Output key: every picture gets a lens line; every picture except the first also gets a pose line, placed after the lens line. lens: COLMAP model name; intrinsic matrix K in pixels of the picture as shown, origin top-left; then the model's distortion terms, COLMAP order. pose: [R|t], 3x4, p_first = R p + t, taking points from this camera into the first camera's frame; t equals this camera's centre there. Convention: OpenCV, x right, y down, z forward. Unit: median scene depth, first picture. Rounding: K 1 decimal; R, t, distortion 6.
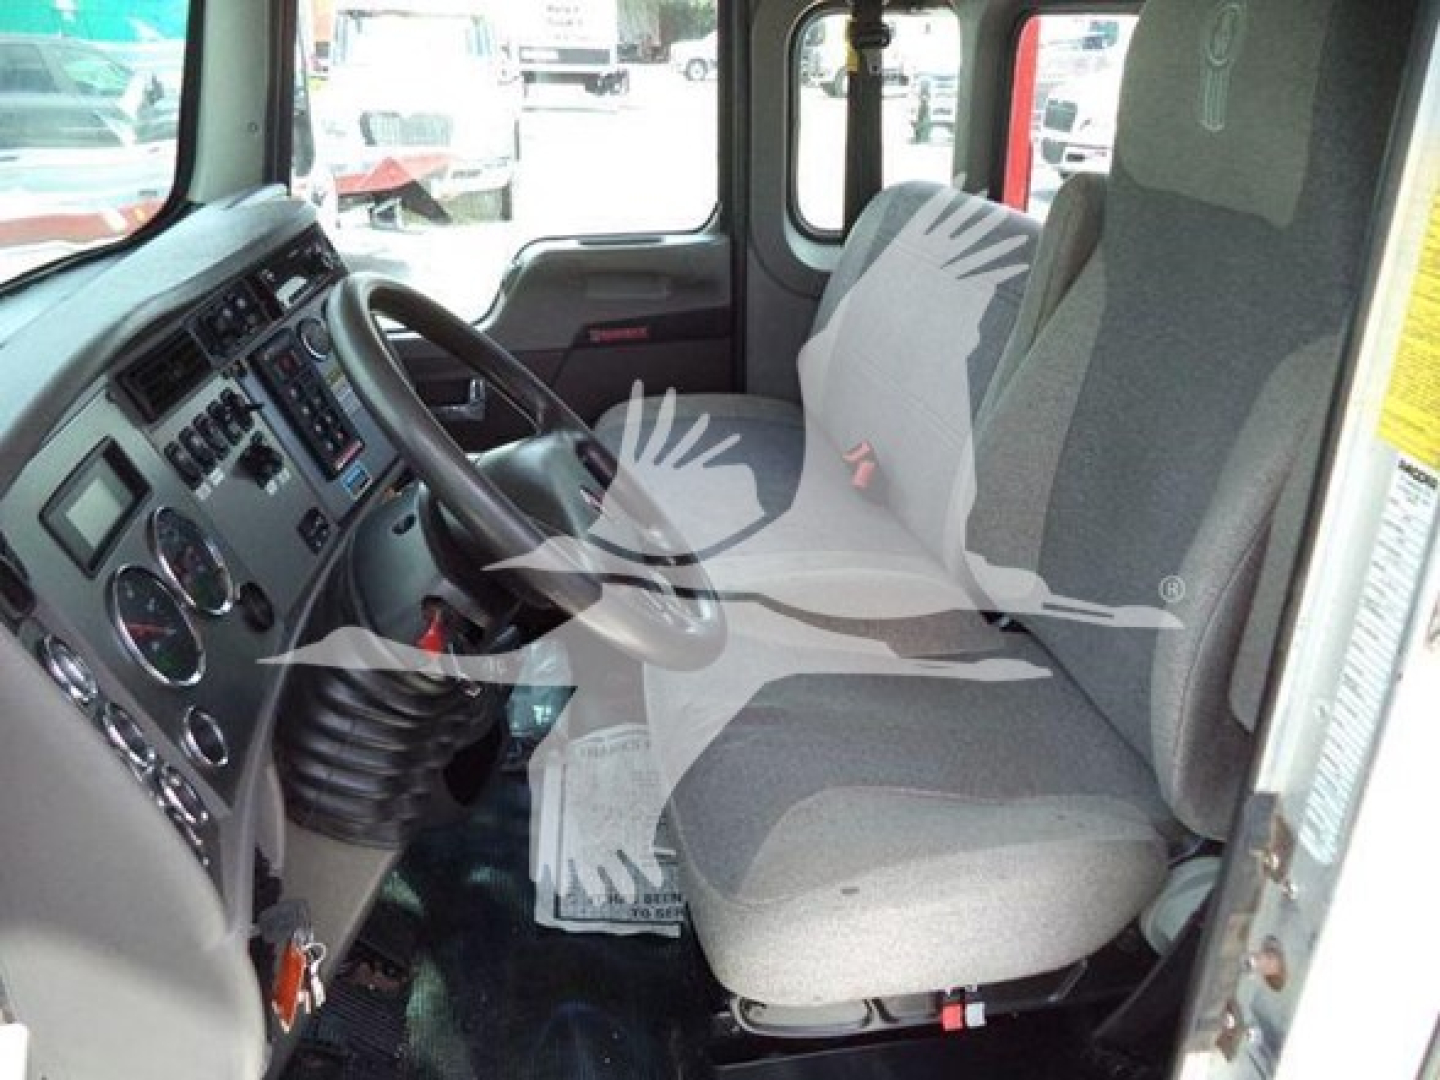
lens RADIAL K [[1174.4, 0, 722.3], [0, 1174.4, 542.3], [0, 0, 1]] dist [-0.040904, 0.024365]
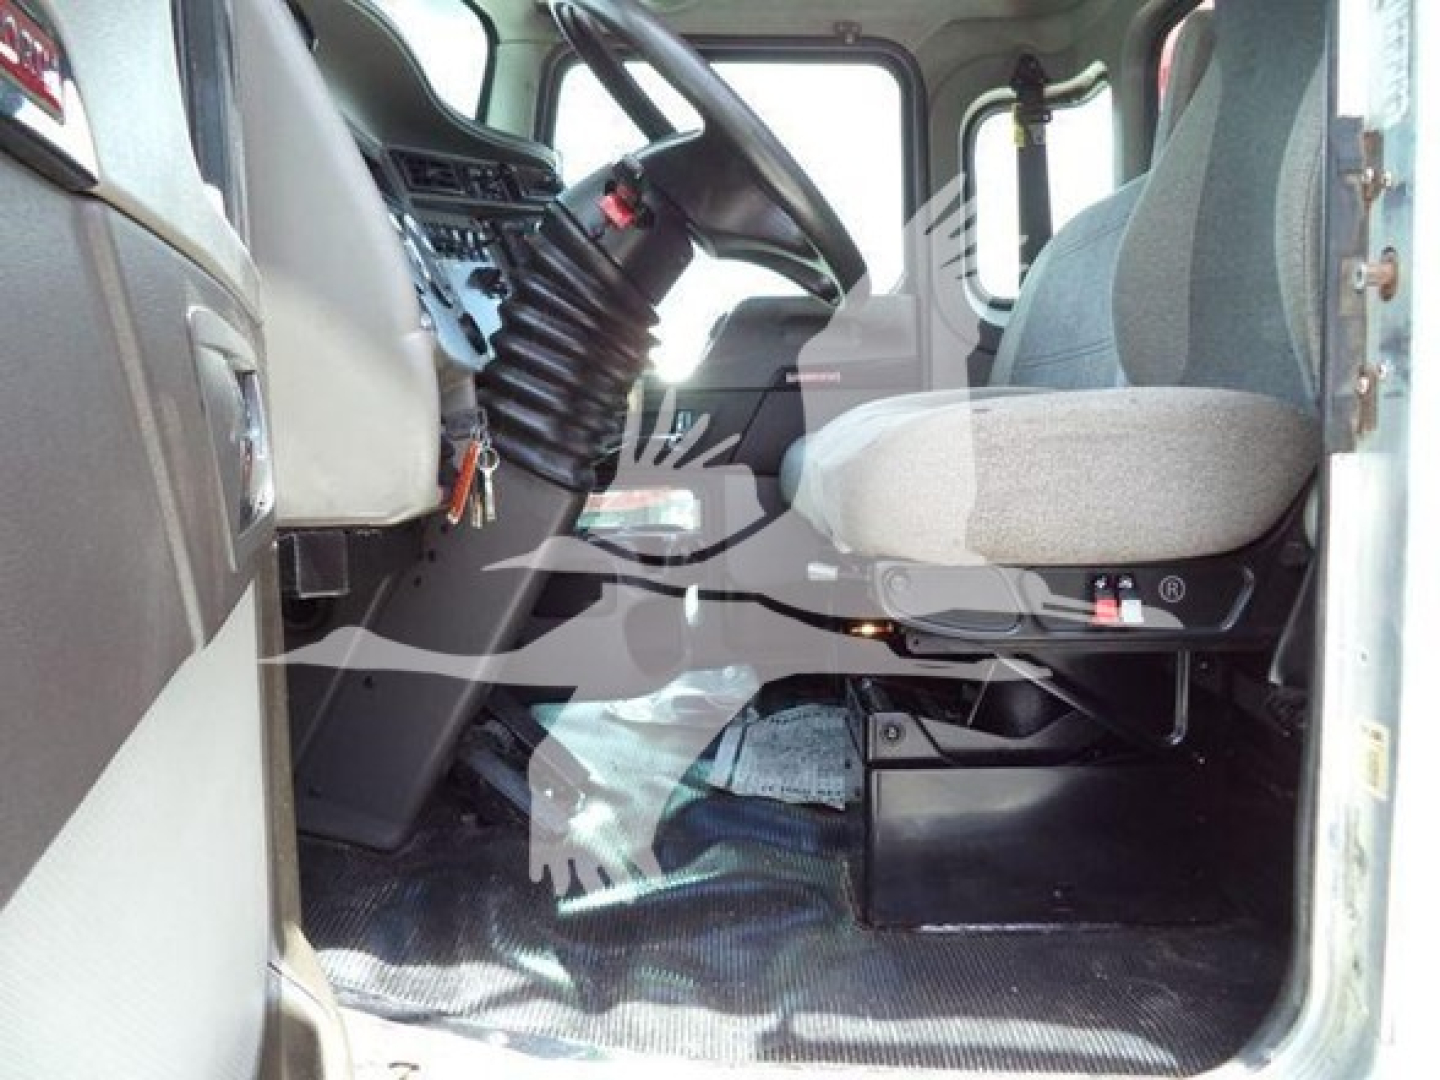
lens RADIAL K [[1174.4, 0, 720.1], [0, 1174.4, 542.8], [0, 0, 1]] dist [-0.040904, 0.024365]
pose [[0.982277, -0.014859, -0.186847, 0.031489], [-0.046456, 0.946450, -0.319492, 0.343256], [0.181589, 0.322510, 0.928985, 0.014453]]
